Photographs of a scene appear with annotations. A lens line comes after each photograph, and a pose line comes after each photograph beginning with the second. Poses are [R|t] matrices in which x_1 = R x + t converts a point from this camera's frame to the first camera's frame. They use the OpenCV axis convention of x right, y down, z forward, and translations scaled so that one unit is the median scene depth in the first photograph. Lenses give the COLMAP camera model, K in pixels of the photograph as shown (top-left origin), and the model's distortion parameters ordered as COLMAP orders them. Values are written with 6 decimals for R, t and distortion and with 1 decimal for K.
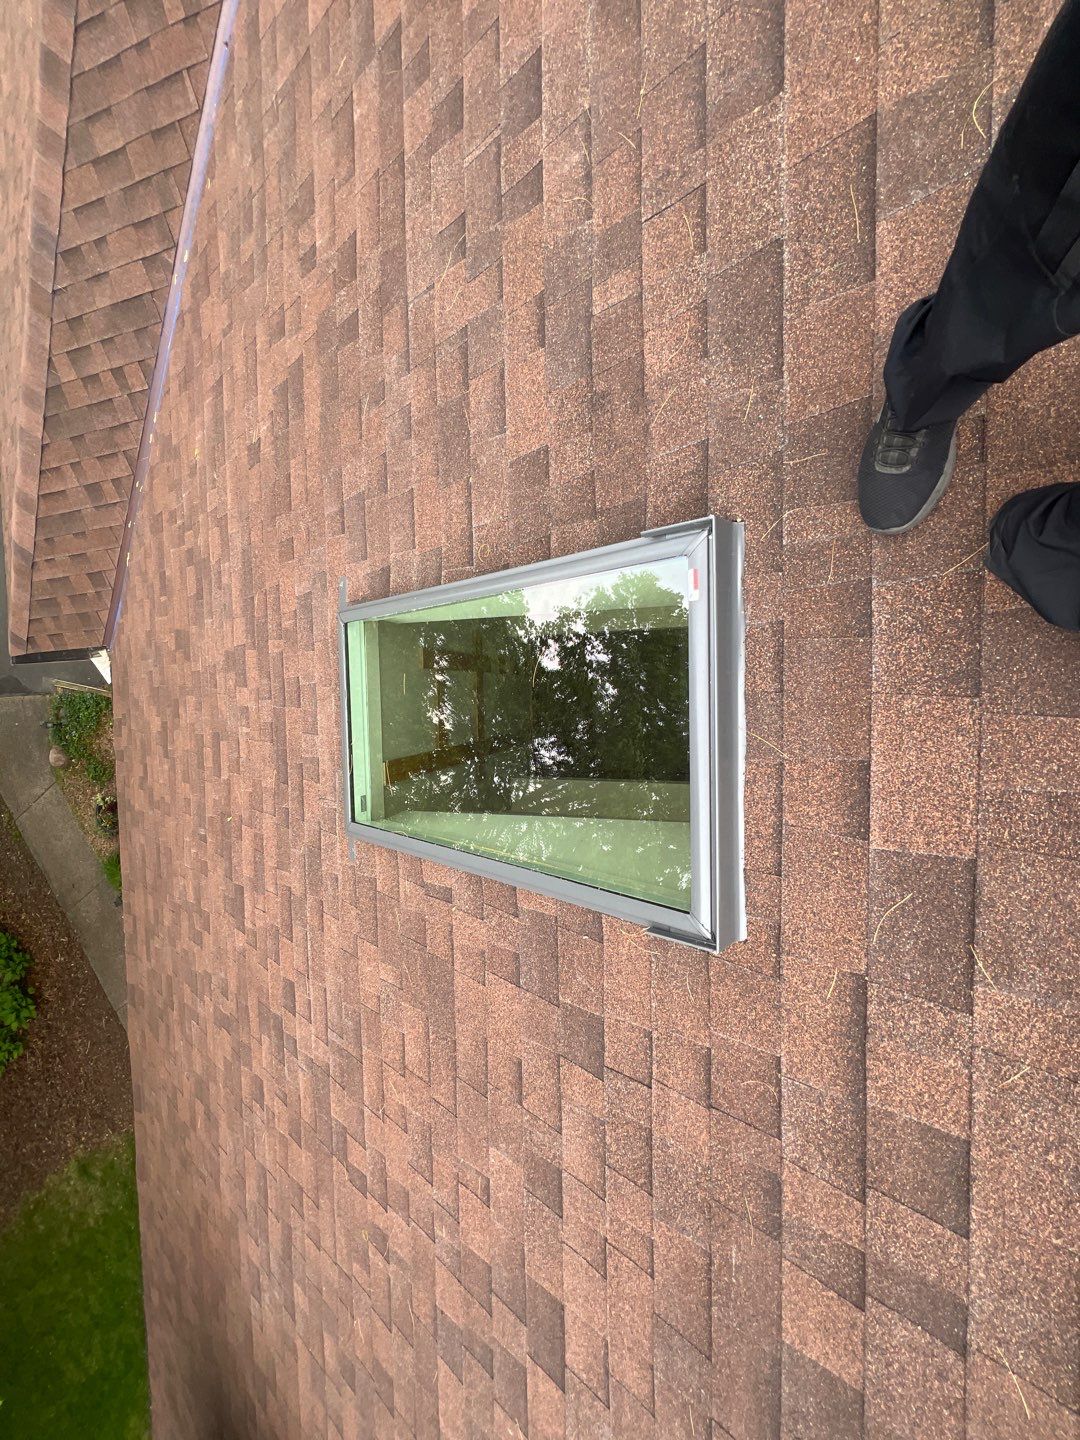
lens RADIAL K [[572.1, 0, 540.0], [0, 572.1, 720.0], [0, 0, 1]] dist [0.001605, -0.000075]
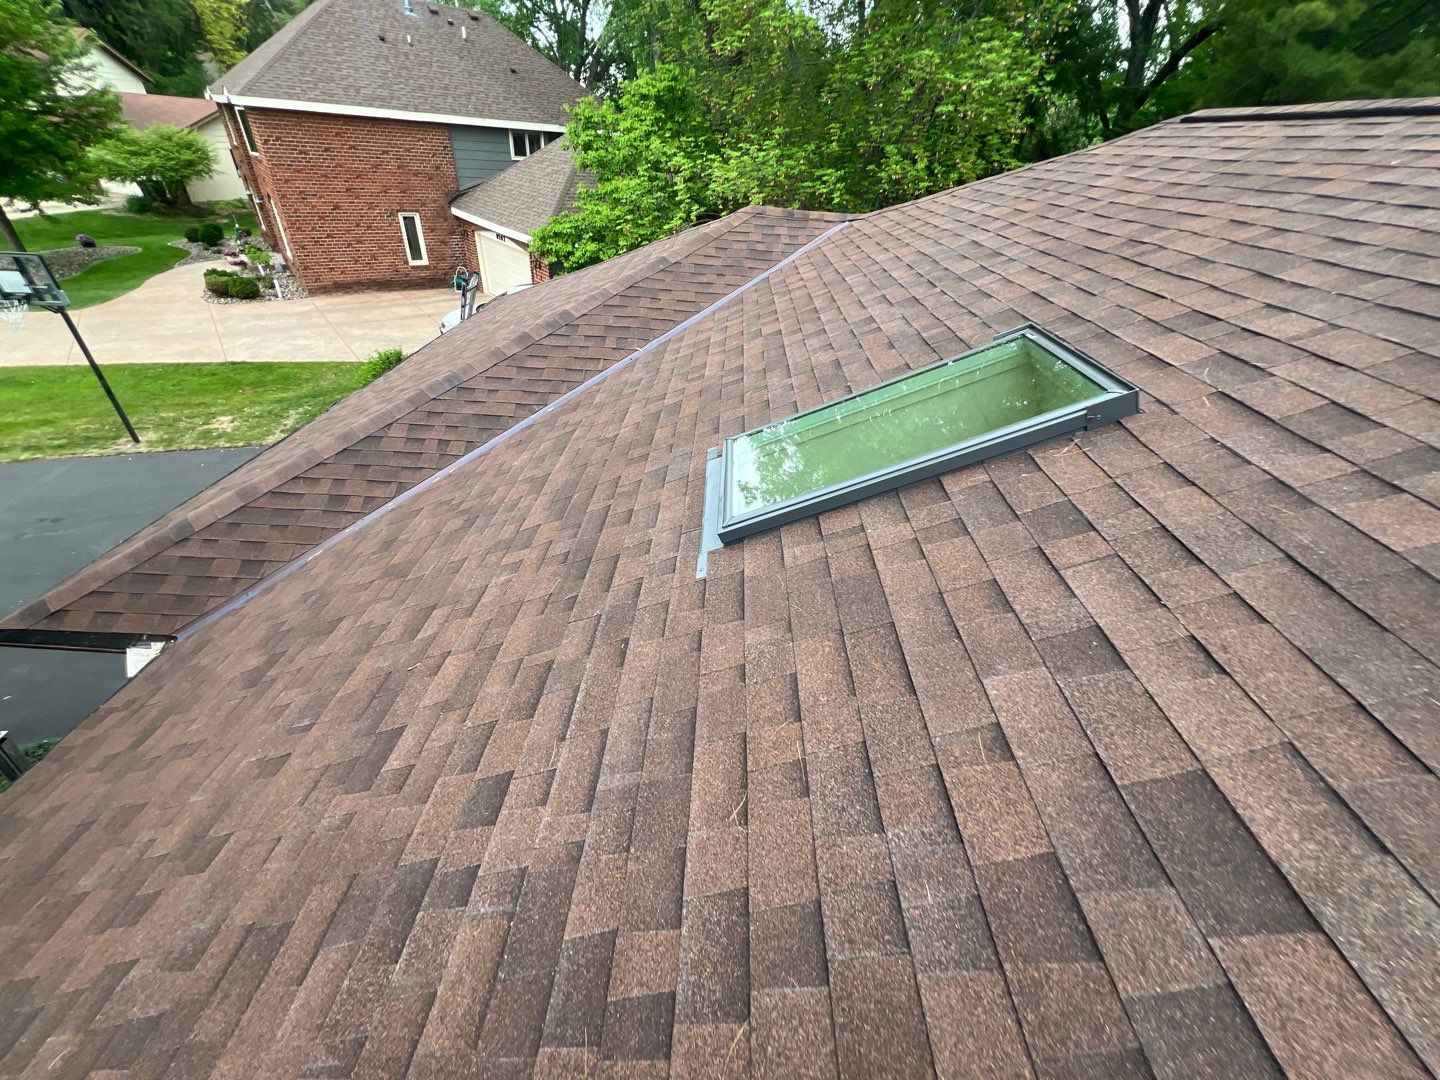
lens RADIAL K [[572.1, 0, 722.4], [0, 572.1, 537.9], [0, 0, 1]] dist [0.001605, -0.000075]
pose [[0.933188, 0.316744, 0.169802, -0.307724], [-0.026268, 0.531327, -0.846760, 0.656944], [-0.358426, 0.785726, 0.504148, 0.291712]]
